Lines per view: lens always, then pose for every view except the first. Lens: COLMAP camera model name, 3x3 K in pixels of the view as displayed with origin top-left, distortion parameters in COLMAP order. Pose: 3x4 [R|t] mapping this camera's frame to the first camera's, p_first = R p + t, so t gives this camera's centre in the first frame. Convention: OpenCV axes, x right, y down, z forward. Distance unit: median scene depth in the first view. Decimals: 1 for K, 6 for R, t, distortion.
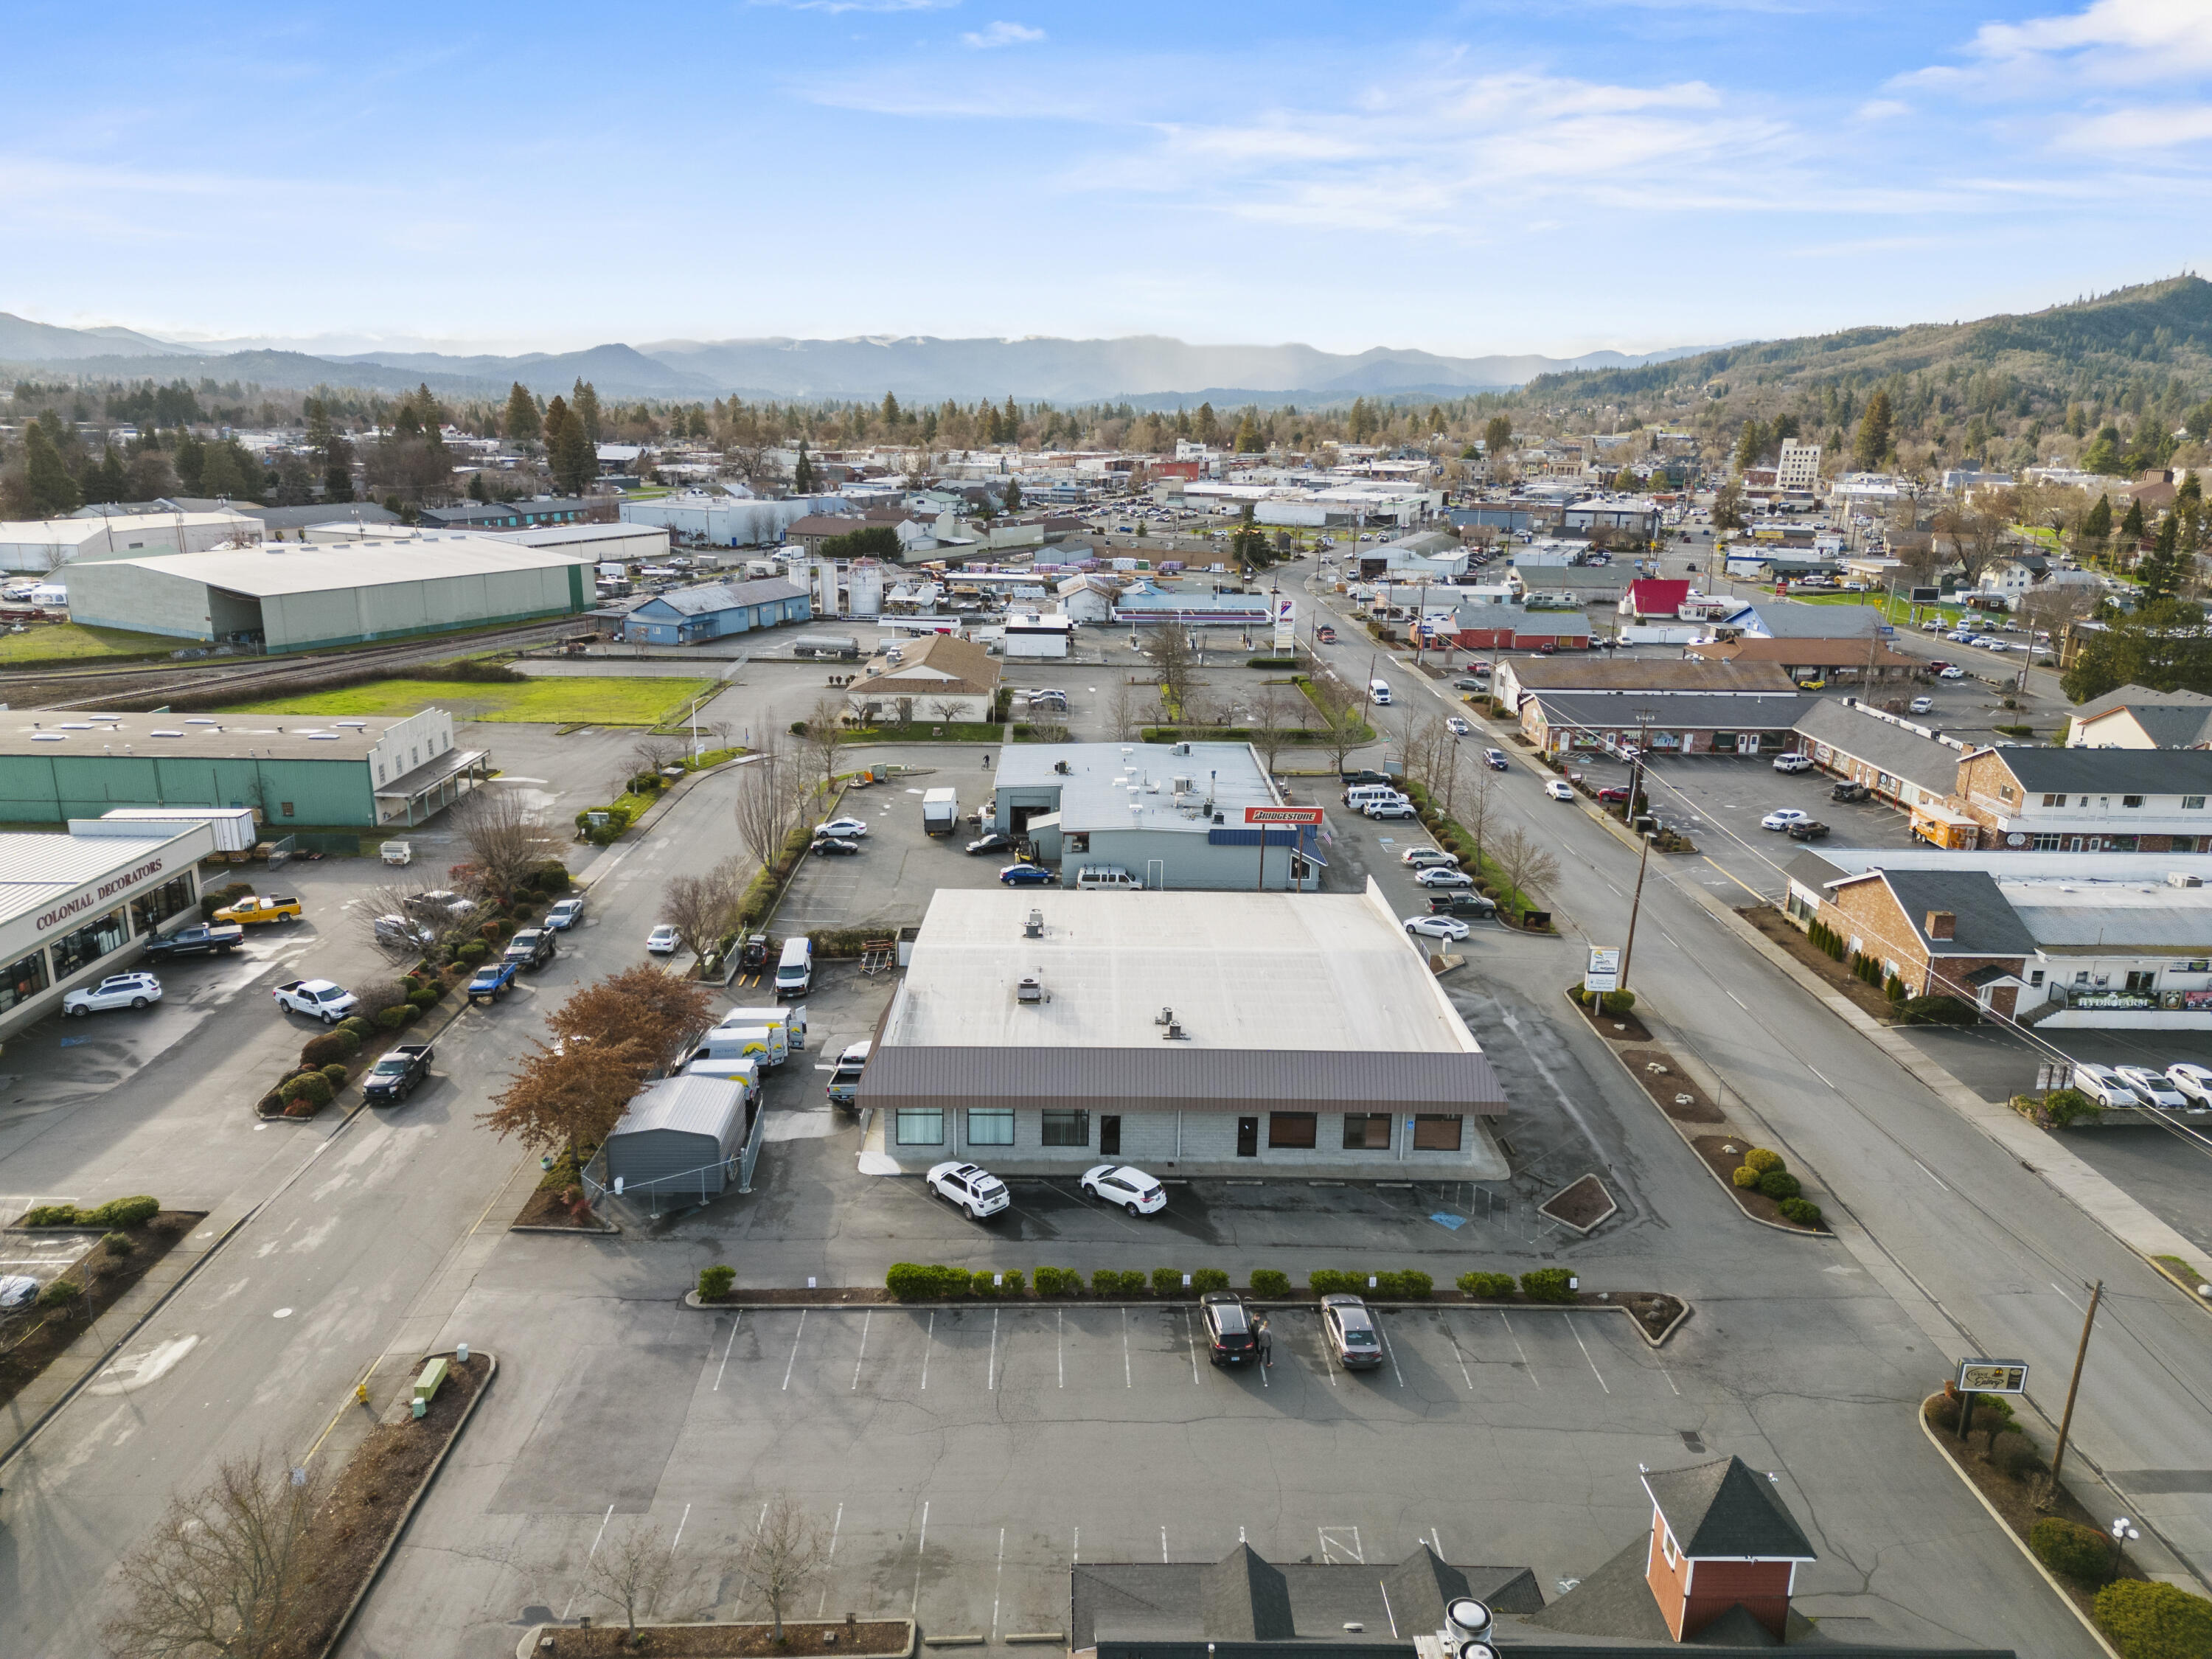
lens RADIAL K [[1541.2, 0, 1107.5], [0, 1541.2, 828.8], [0, 0, 1]] dist [0.068896, -0.059571]
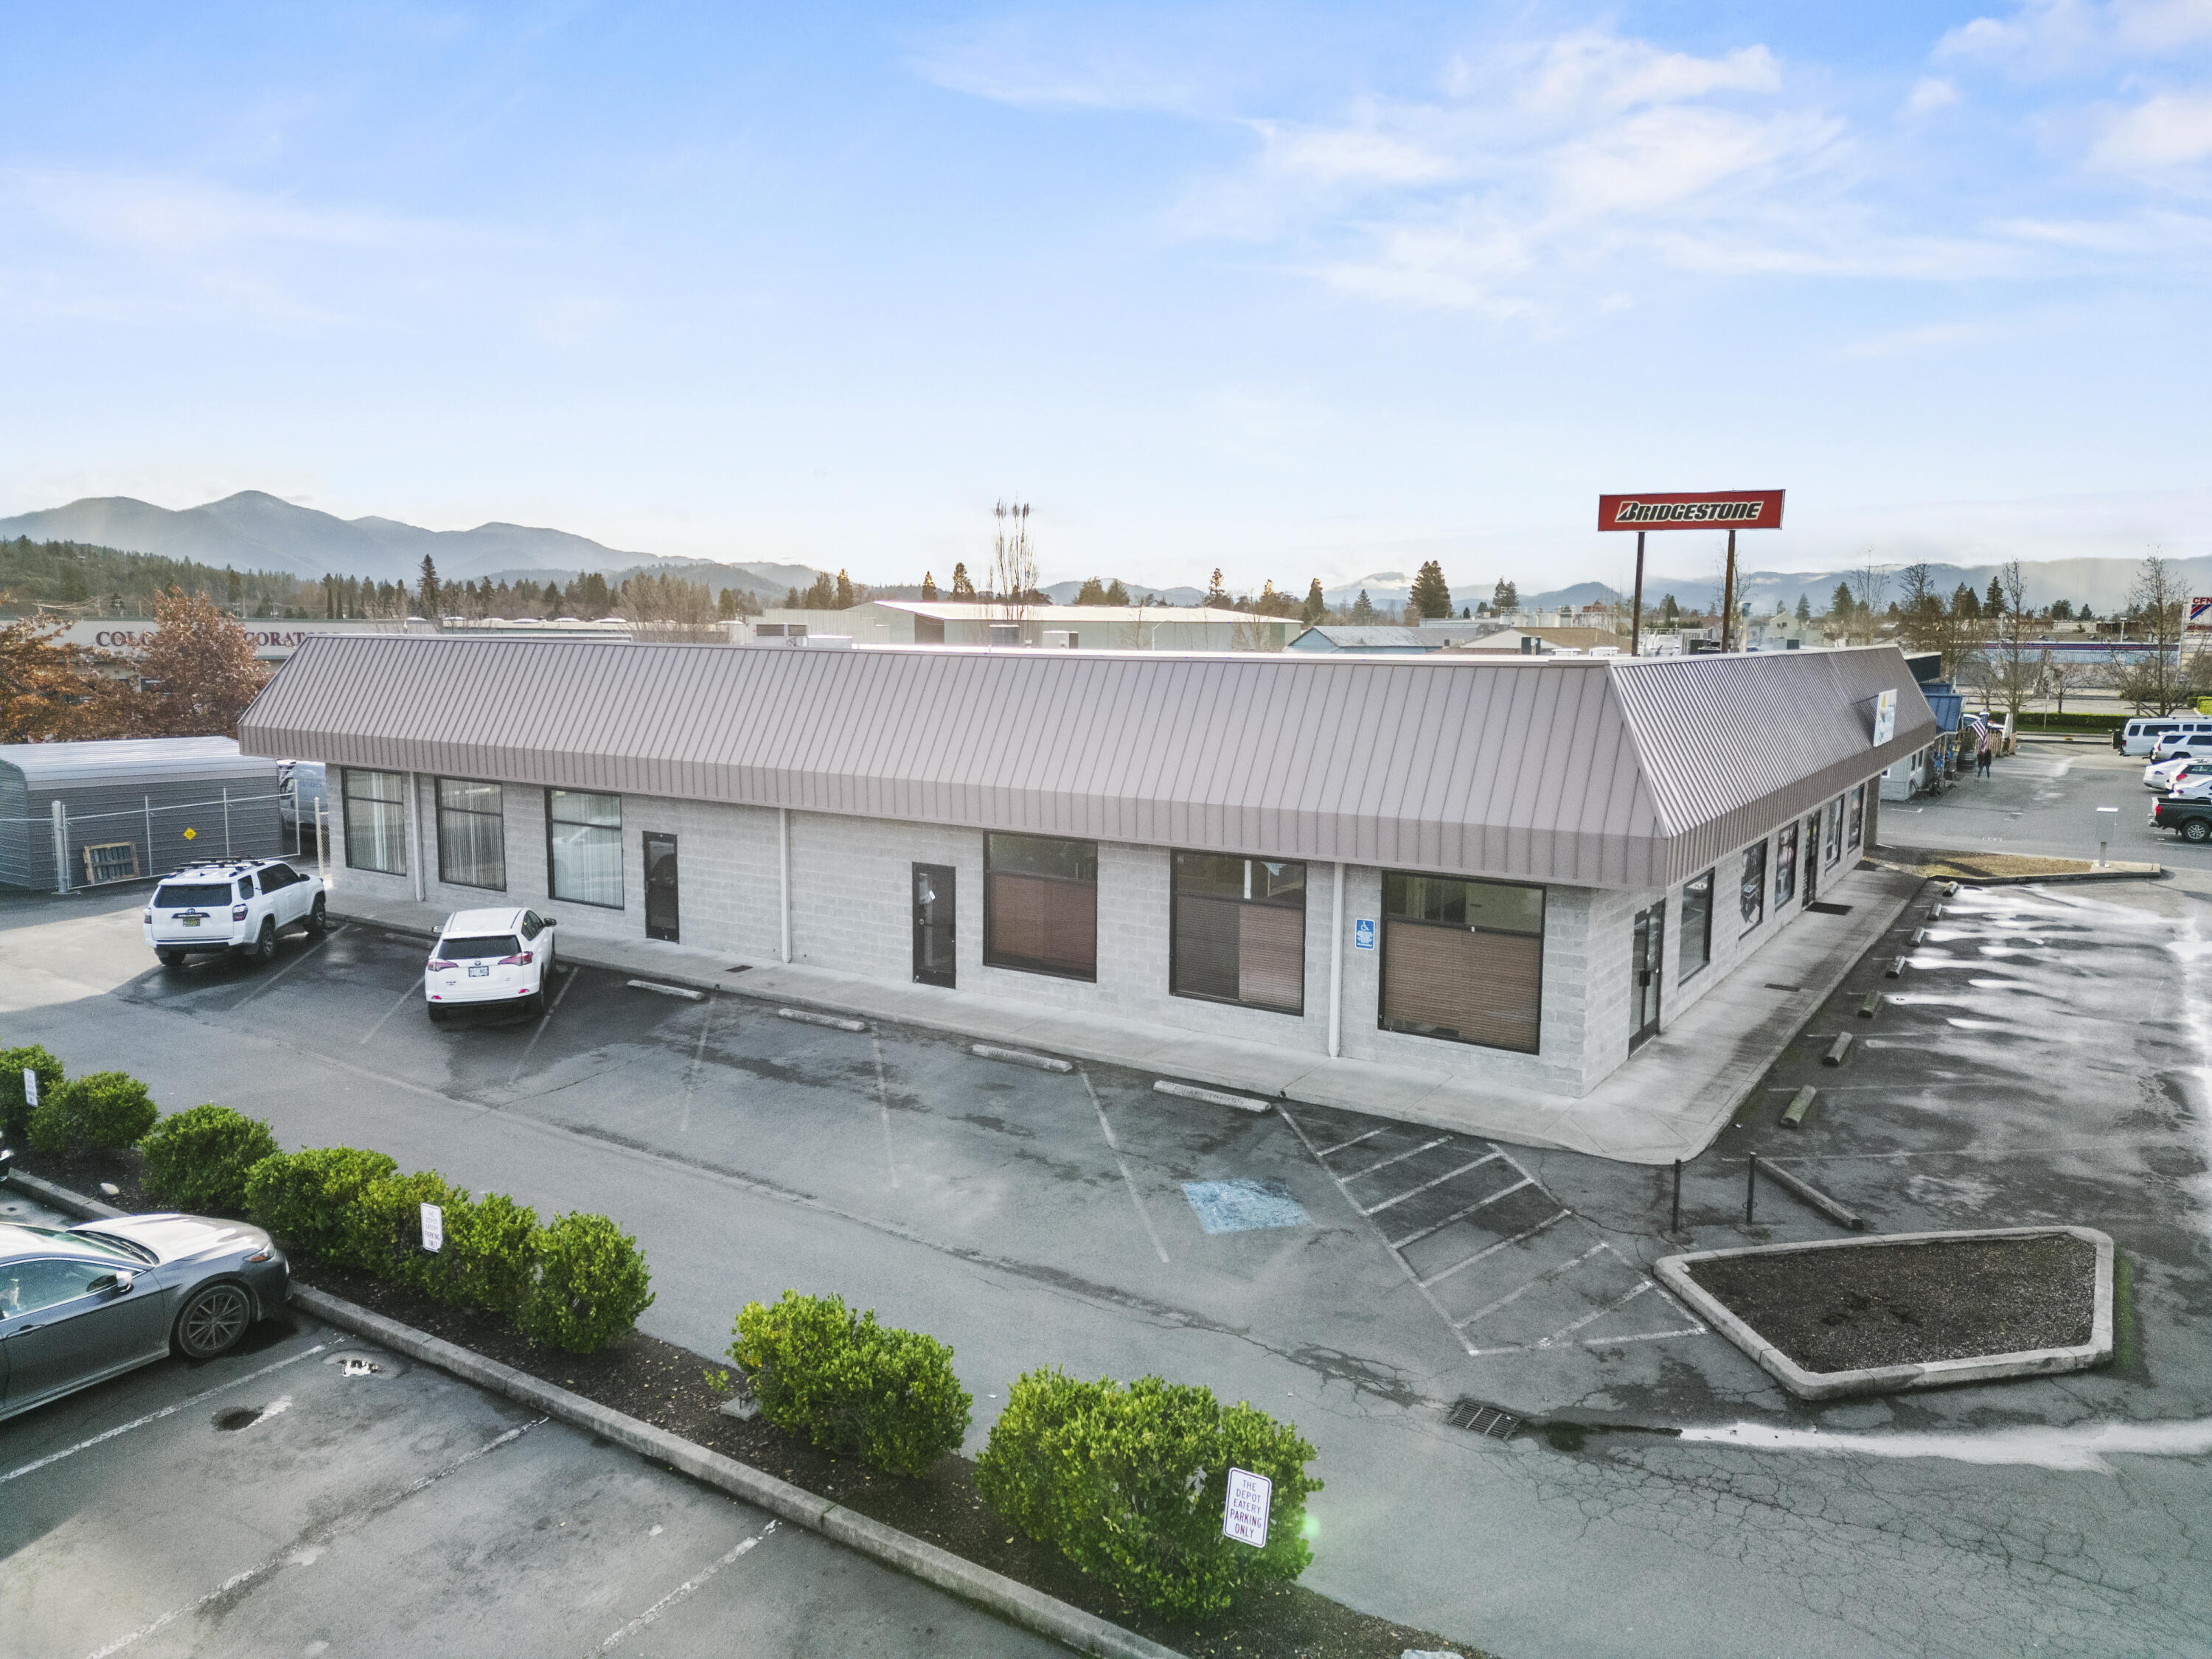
lens RADIAL K [[1541.2, 0, 1107.5], [0, 1541.2, 828.8], [0, 0, 1]] dist [0.068896, -0.059571]
pose [[0.826927, 0.062436, -0.558832, 0.247956], [-0.143720, 0.984275, -0.102700, 0.163651], [0.543632, 0.165241, 0.822897, 0.574522]]
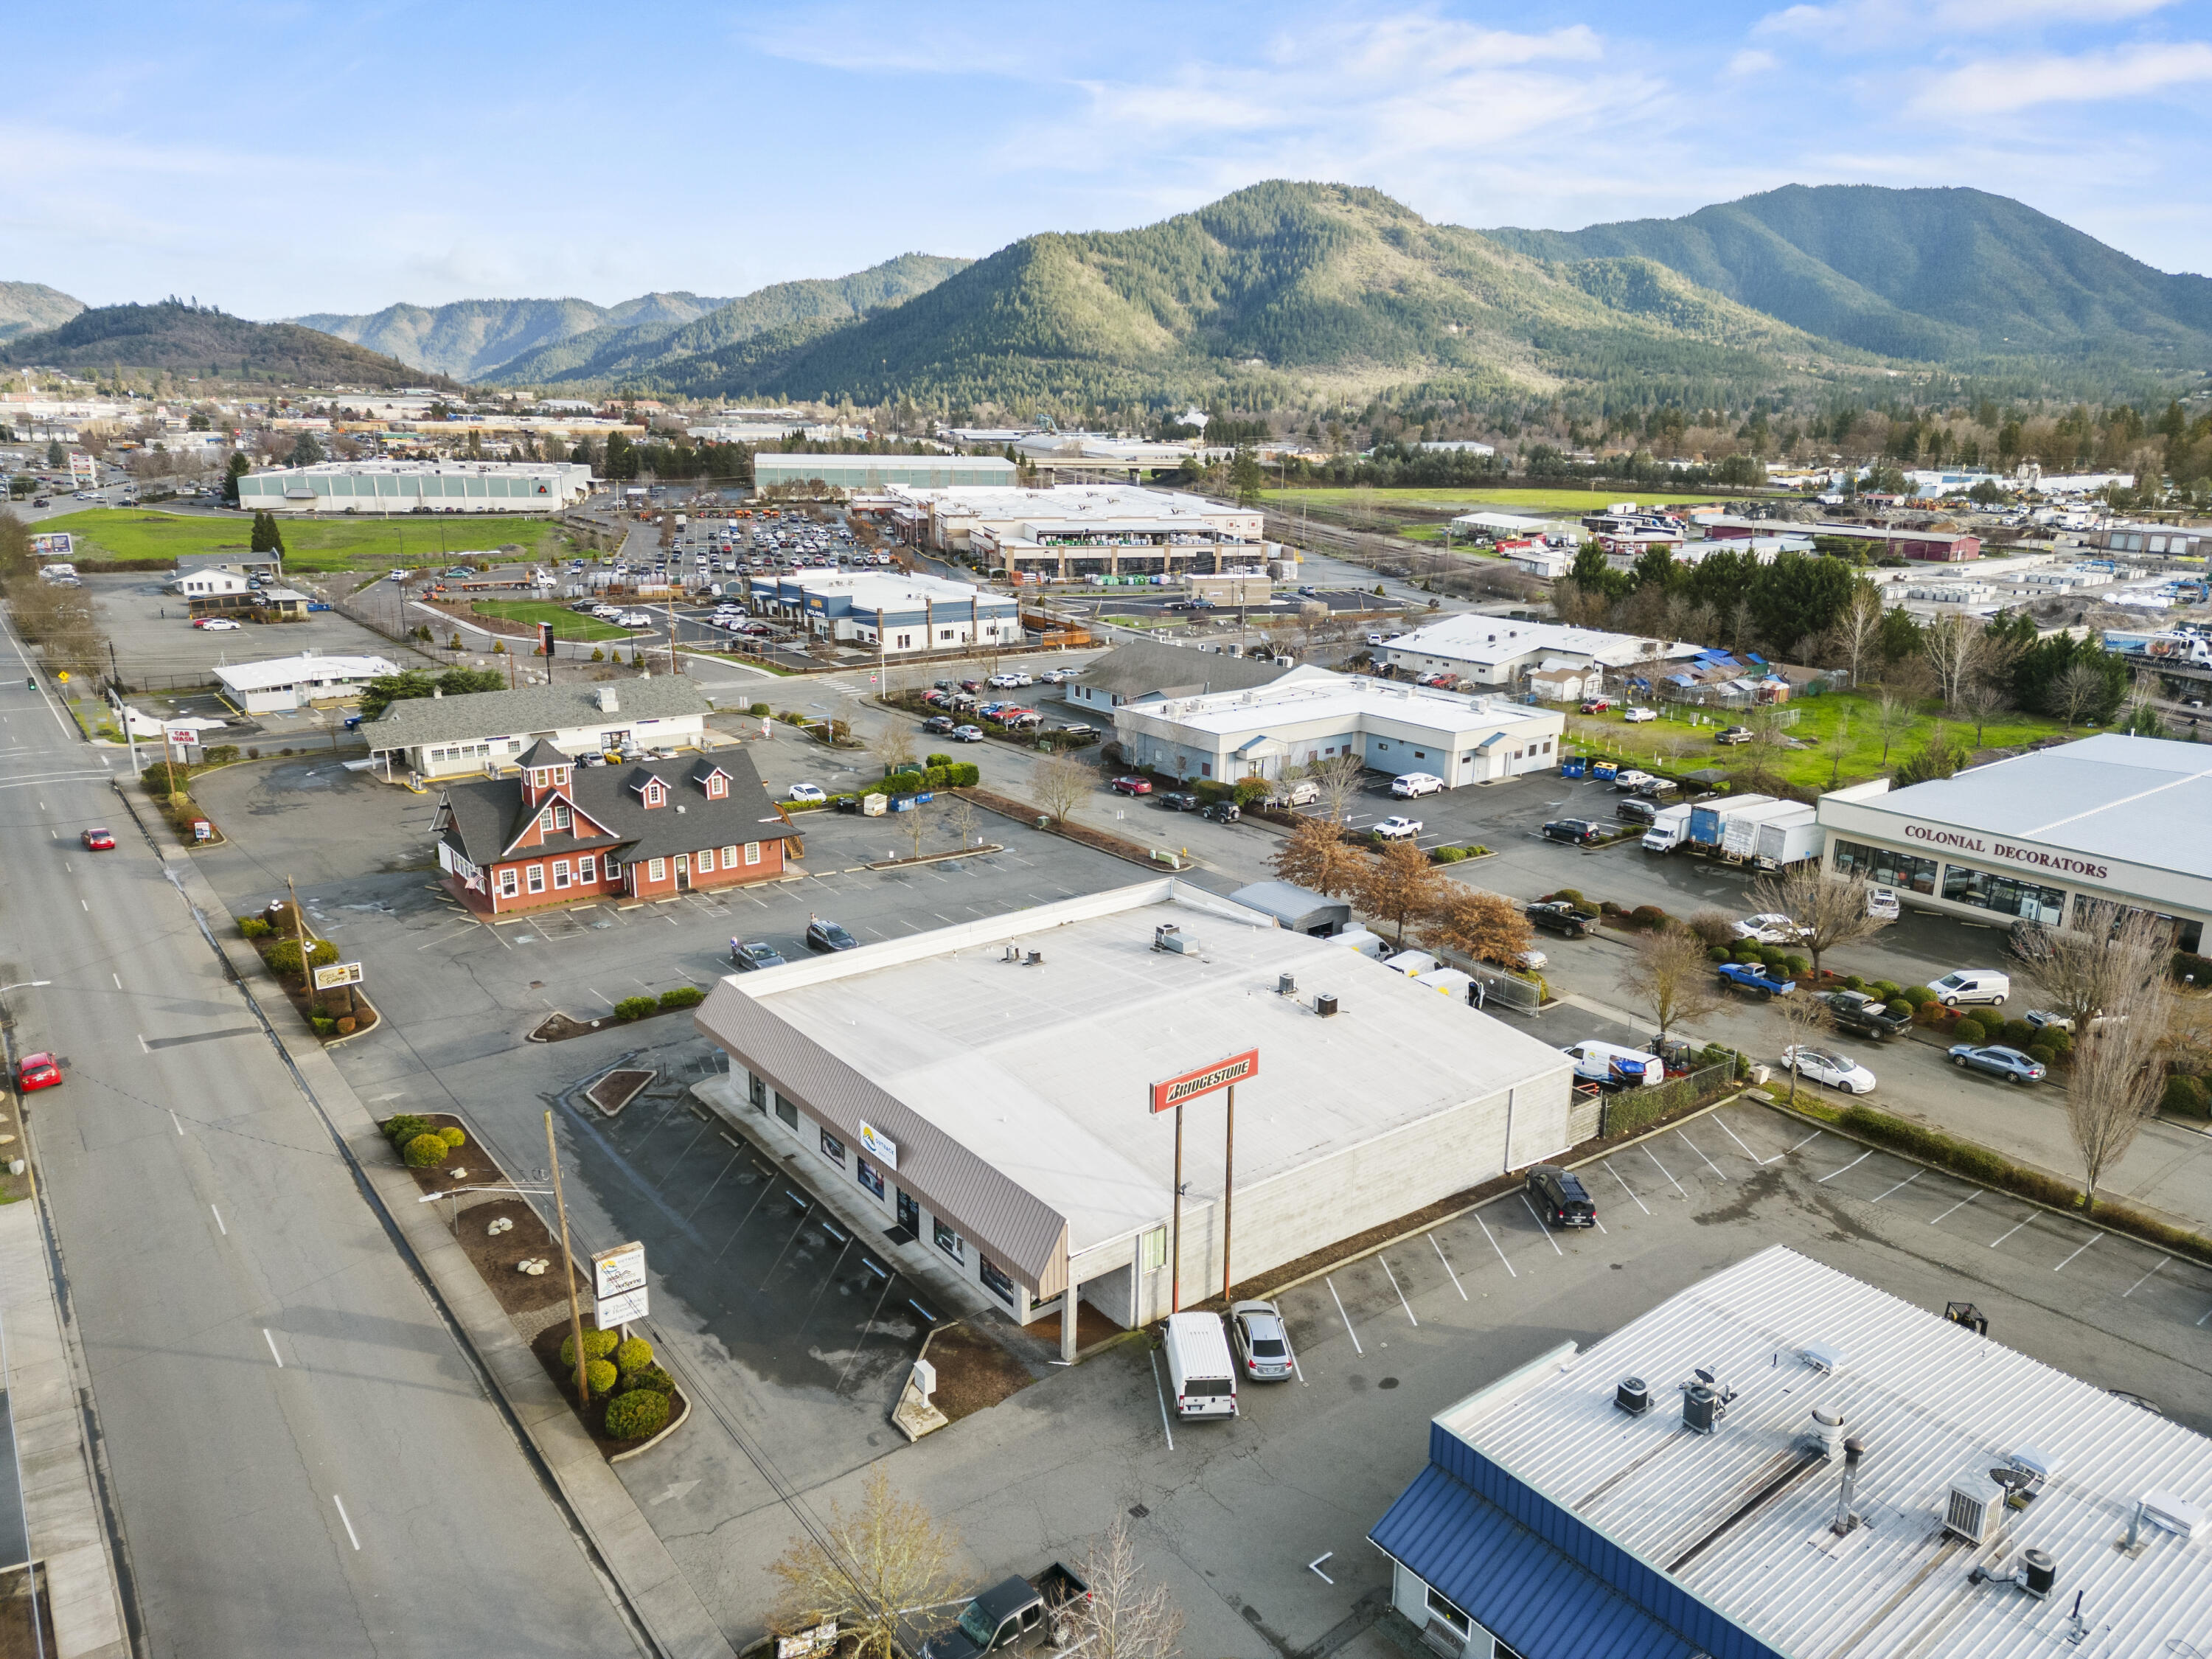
lens RADIAL K [[1541.2, 0, 1107.5], [0, 1541.2, 828.8], [0, 0, 1]] dist [0.068896, -0.059571]
pose [[-0.807232, 0.129133, -0.575935, 0.473487], [-0.180949, 0.874644, 0.449727, -0.346297], [0.561813, 0.467249, -0.682674, 1.388171]]
